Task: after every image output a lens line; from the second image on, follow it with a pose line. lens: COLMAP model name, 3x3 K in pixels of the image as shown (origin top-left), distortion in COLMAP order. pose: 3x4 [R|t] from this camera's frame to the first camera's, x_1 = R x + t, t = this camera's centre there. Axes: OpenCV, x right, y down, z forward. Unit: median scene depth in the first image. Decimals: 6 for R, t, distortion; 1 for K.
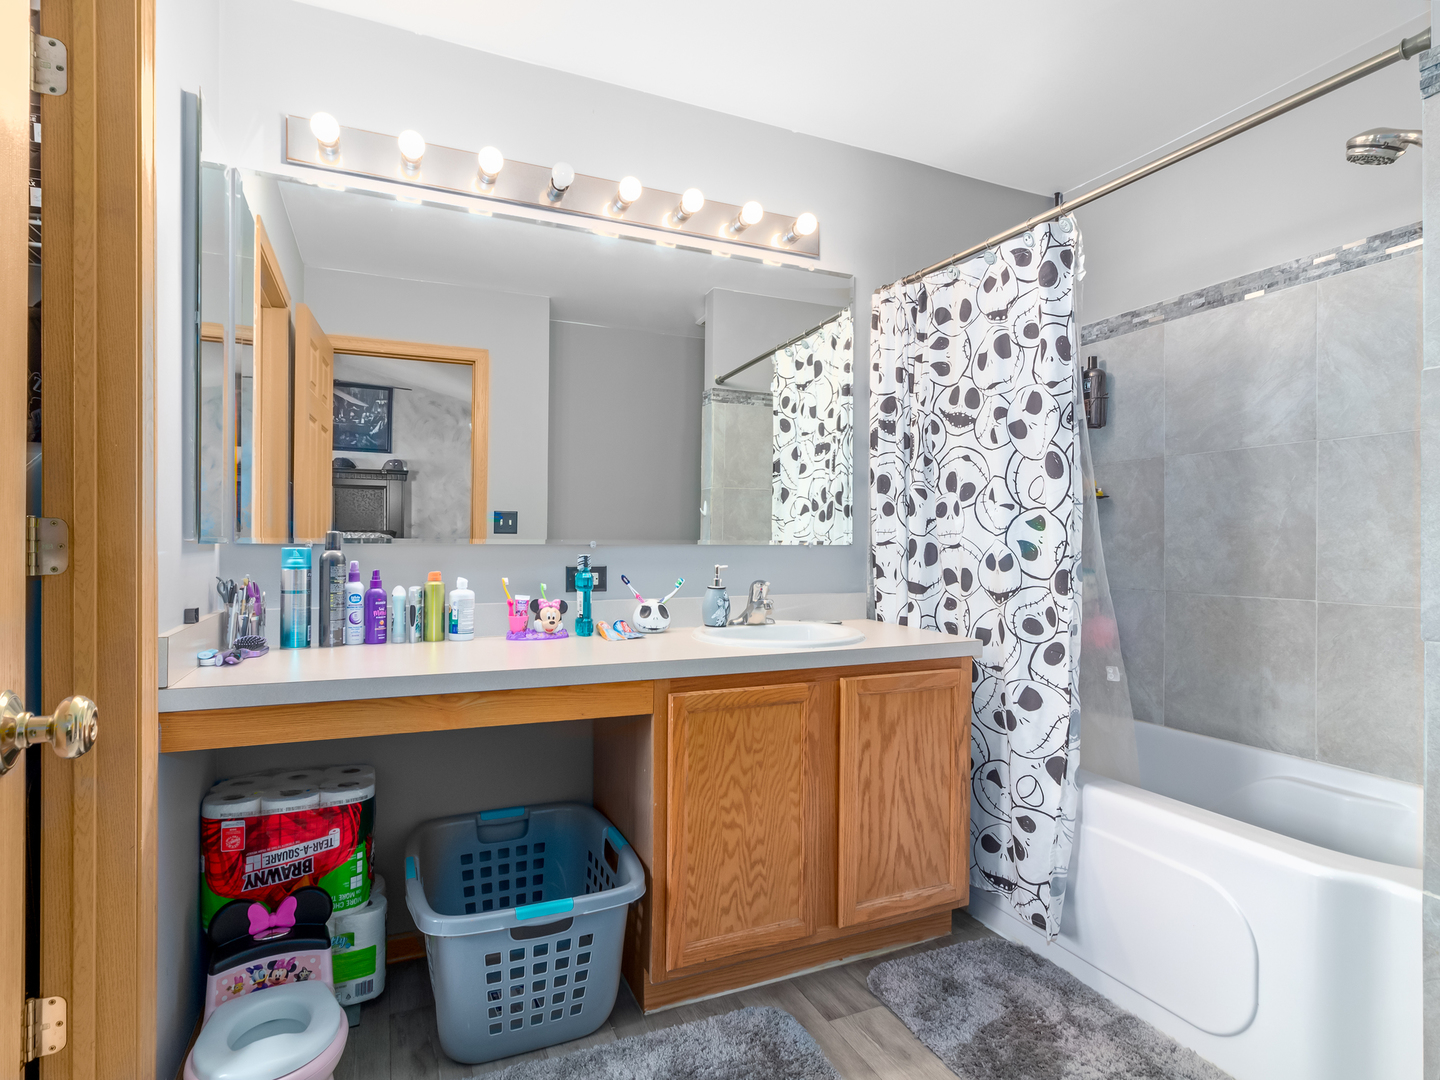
lens RADIAL K [[758.7, 0, 720.0], [0, 758.7, 540.0], [0, 0, 1]] dist [-0.000645, -0.000141]
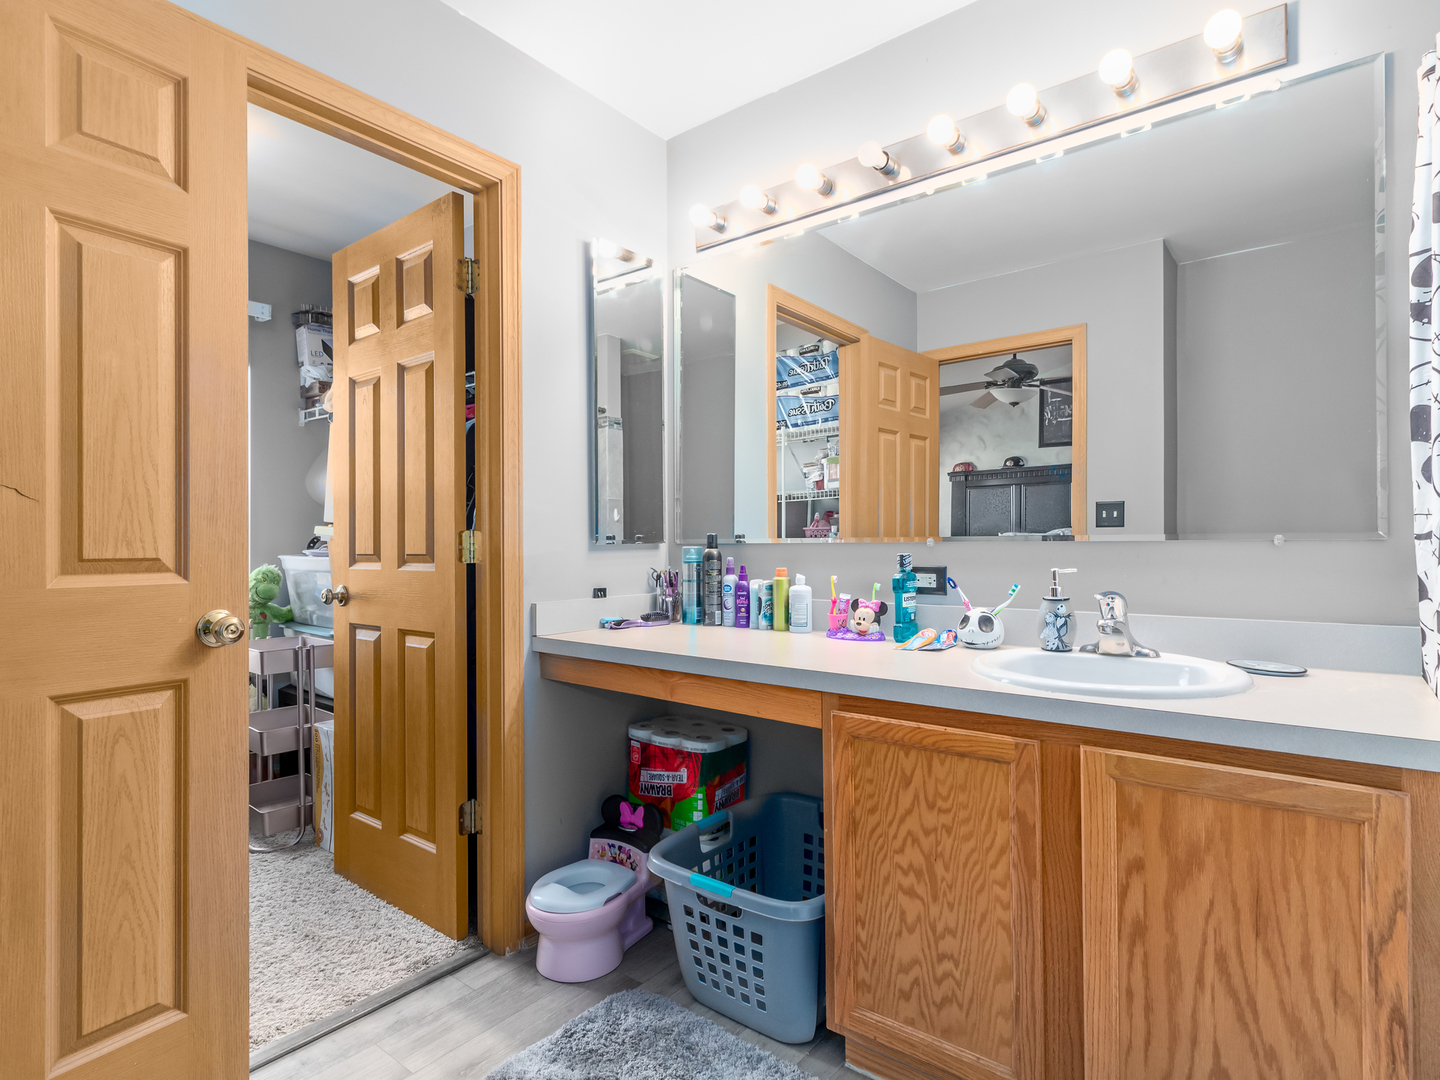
lens RADIAL K [[758.7, 0, 720.0], [0, 758.7, 540.0], [0, 0, 1]] dist [-0.000645, -0.000141]
pose [[0.468793, -0.010653, -0.883244, 0.558414], [0.010135, 0.999926, -0.006681, 0.007220], [0.883250, -0.005819, 0.468867, 0.398588]]
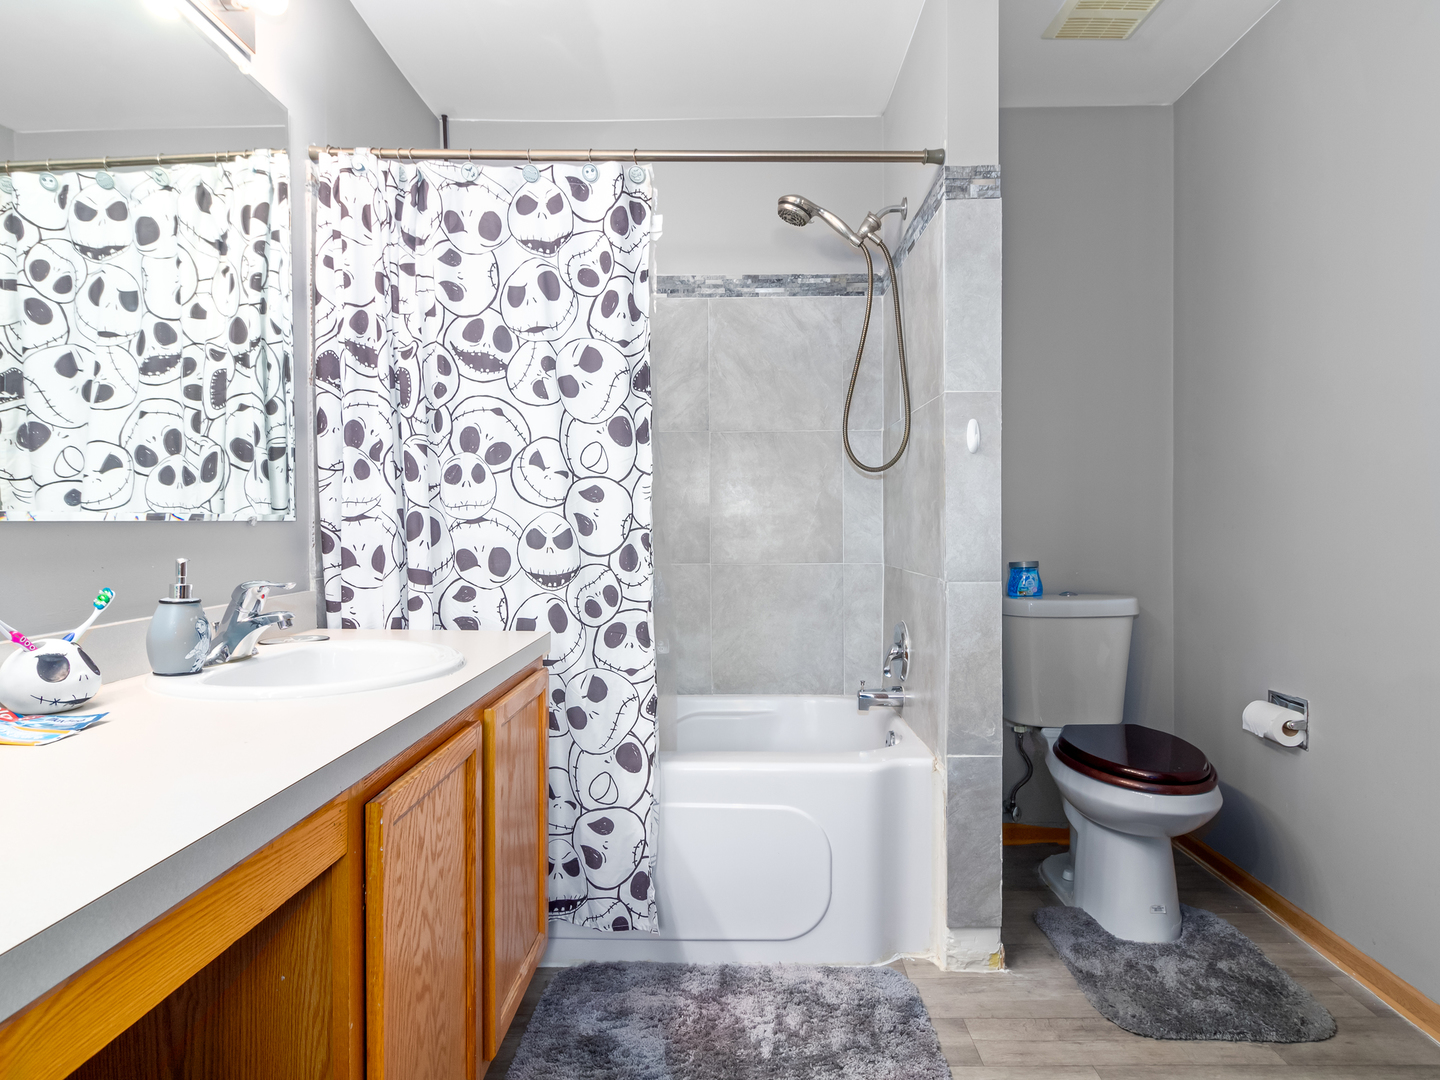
lens RADIAL K [[797.7, 0, 719.3], [0, 797.7, 540.9], [0, 0, 1]] dist [-0.000552, -0.000219]
pose [[0.427611, -0.028369, 0.903518, -0.385610], [0.003124, 0.999548, 0.029906, 0.005670], [-0.903957, -0.009966, 0.427506, 0.469463]]
